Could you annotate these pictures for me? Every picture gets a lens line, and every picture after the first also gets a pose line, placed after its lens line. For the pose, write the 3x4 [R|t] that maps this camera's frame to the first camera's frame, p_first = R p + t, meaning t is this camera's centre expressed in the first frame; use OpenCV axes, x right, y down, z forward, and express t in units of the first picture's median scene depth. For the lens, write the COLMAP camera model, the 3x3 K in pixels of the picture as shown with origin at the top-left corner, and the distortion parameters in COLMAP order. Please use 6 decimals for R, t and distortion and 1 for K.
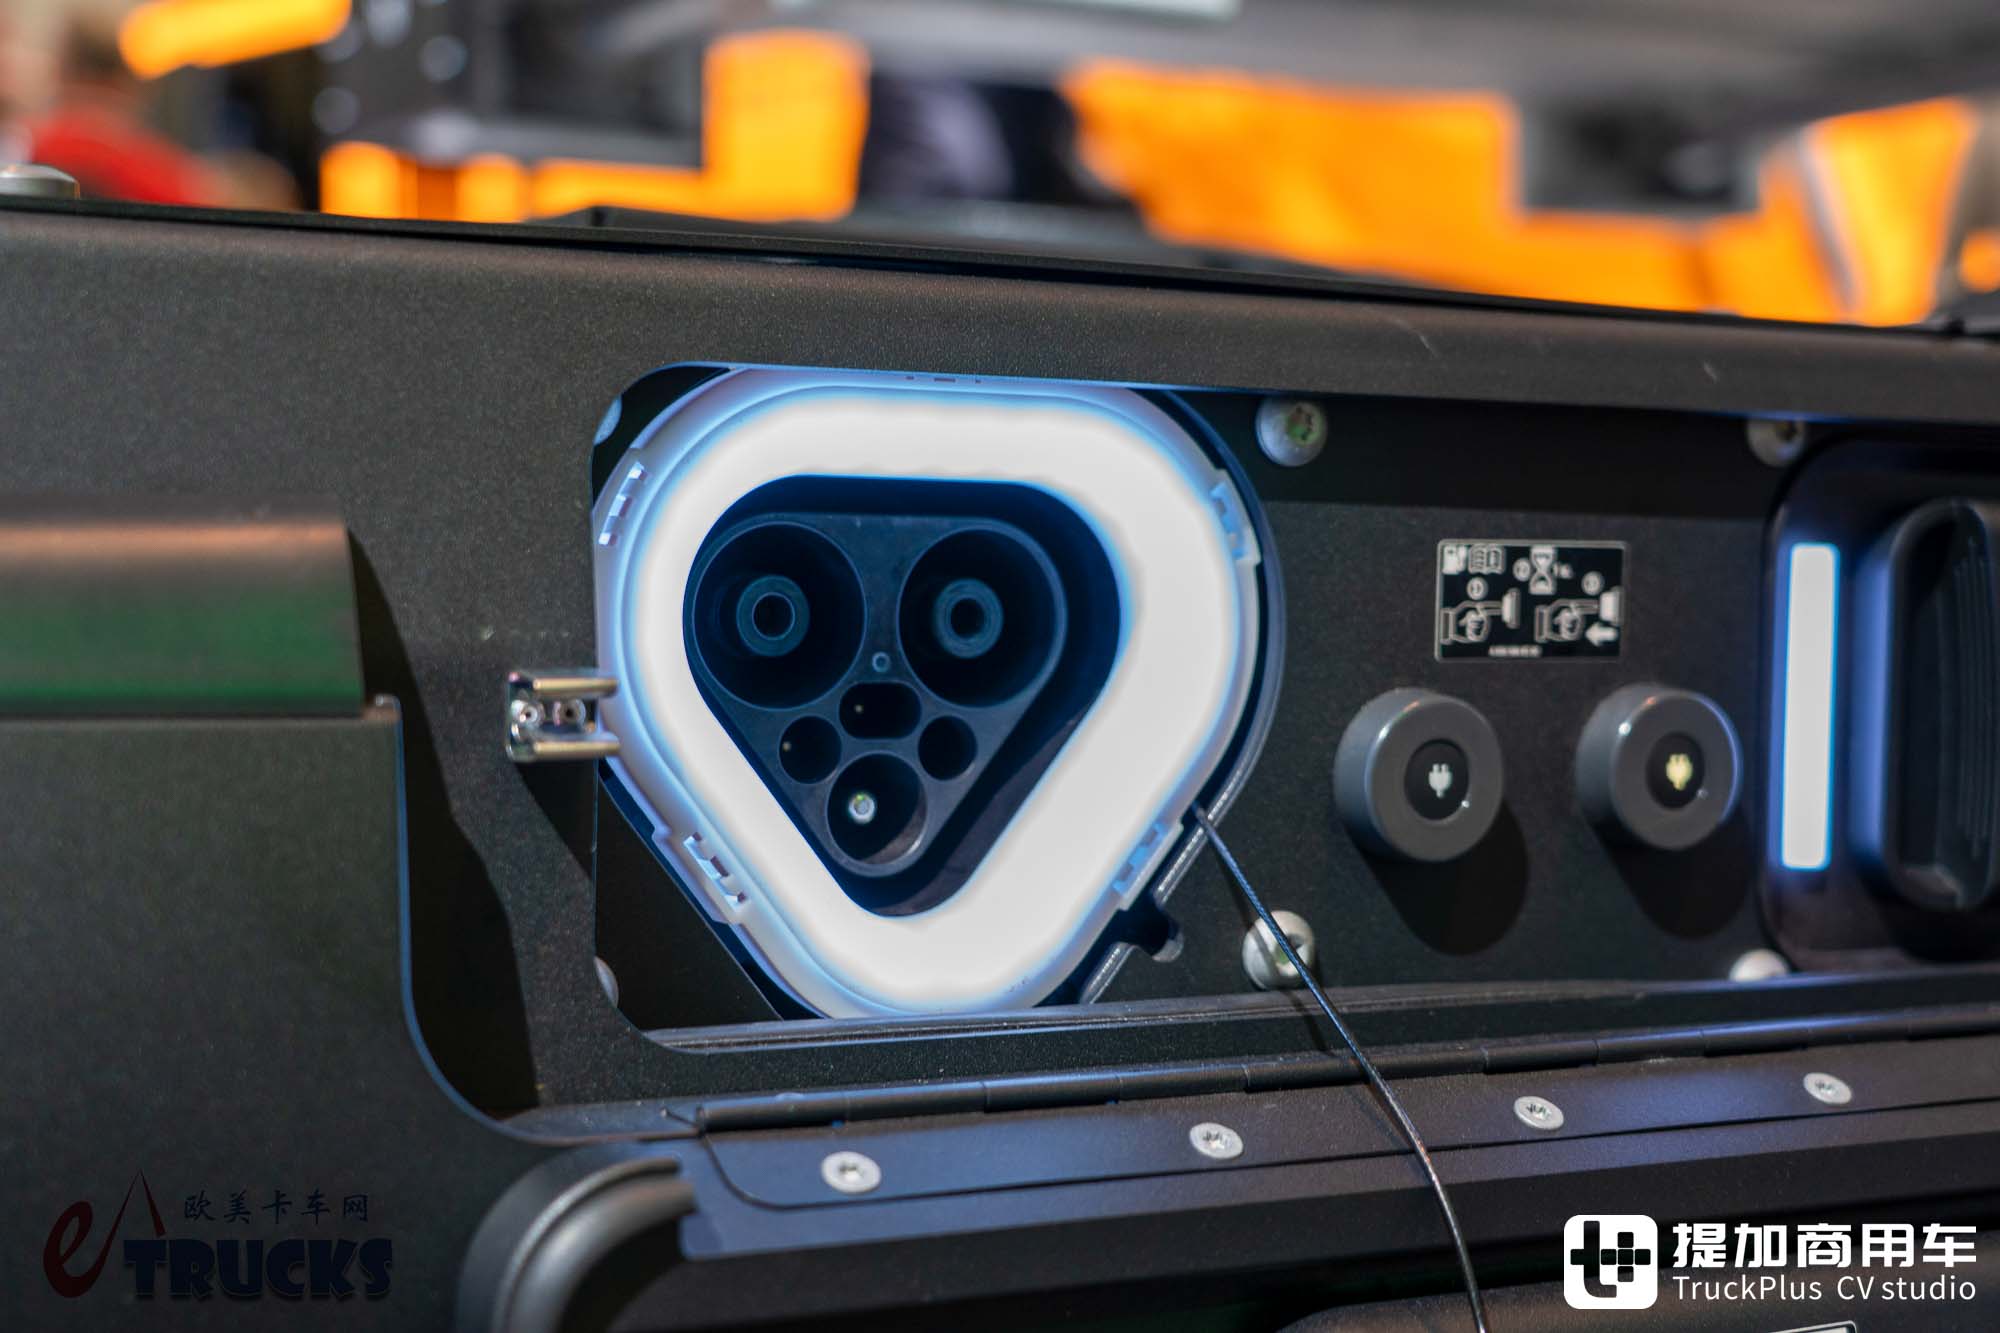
lens RADIAL K [[3040.6, 0, 1000.0], [0, 3040.6, 666.5], [0, 0, 1]] dist [0.012622, 0.078904]
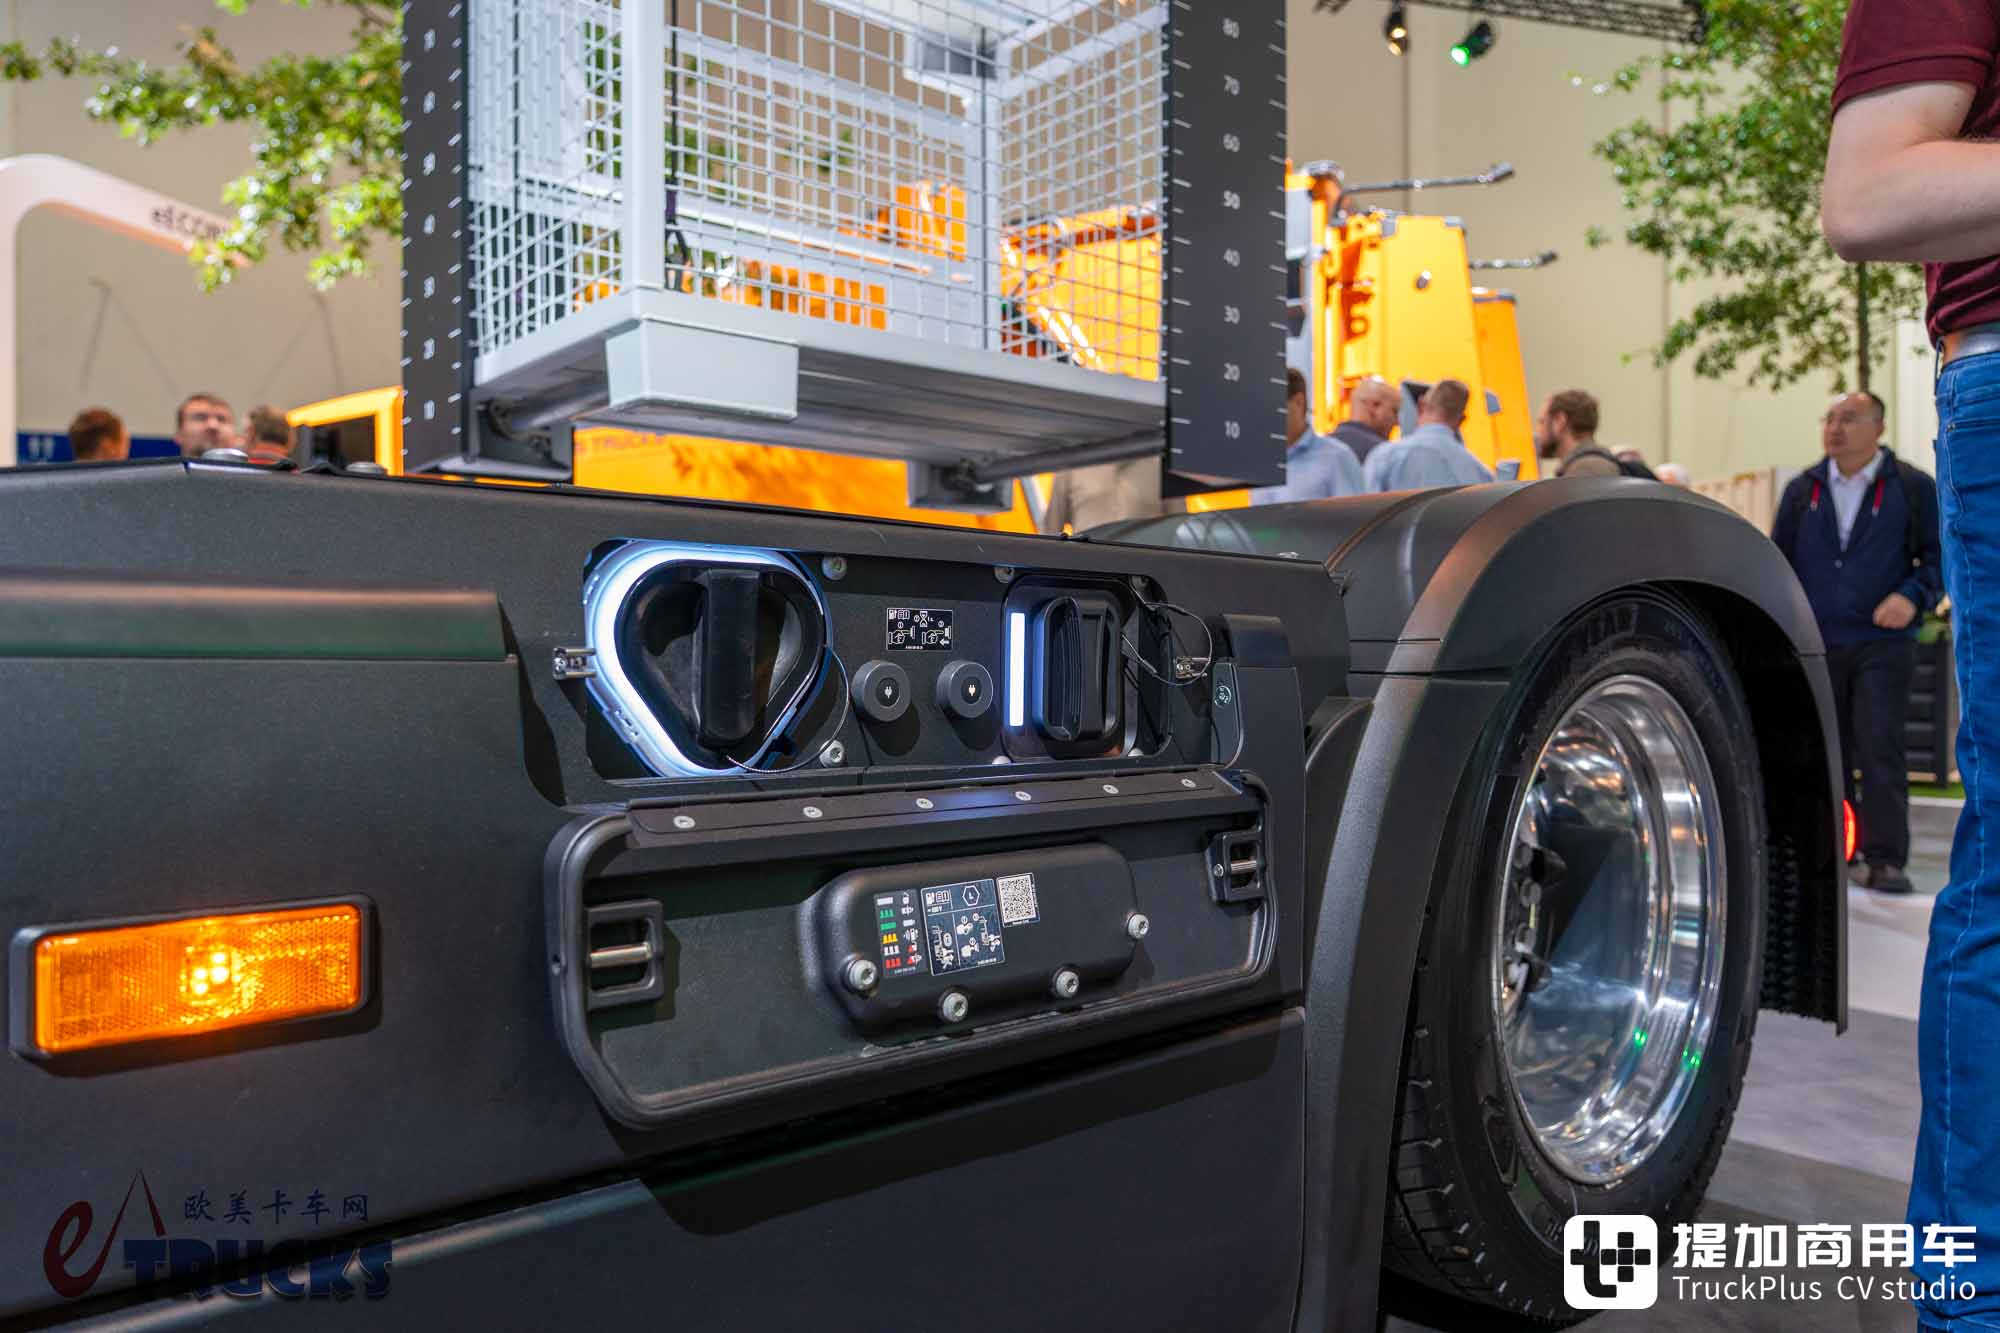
lens RADIAL K [[1364.4, 0, 1000.0], [0, 1364.4, 666.5], [0, 0, 1]] dist [-0.075126, -0.001945]
pose [[0.973298, -0.005723, 0.229476, -0.044068], [0.013580, 0.999374, -0.032674, 0.056921], [-0.229145, 0.034918, 0.972766, -0.249973]]
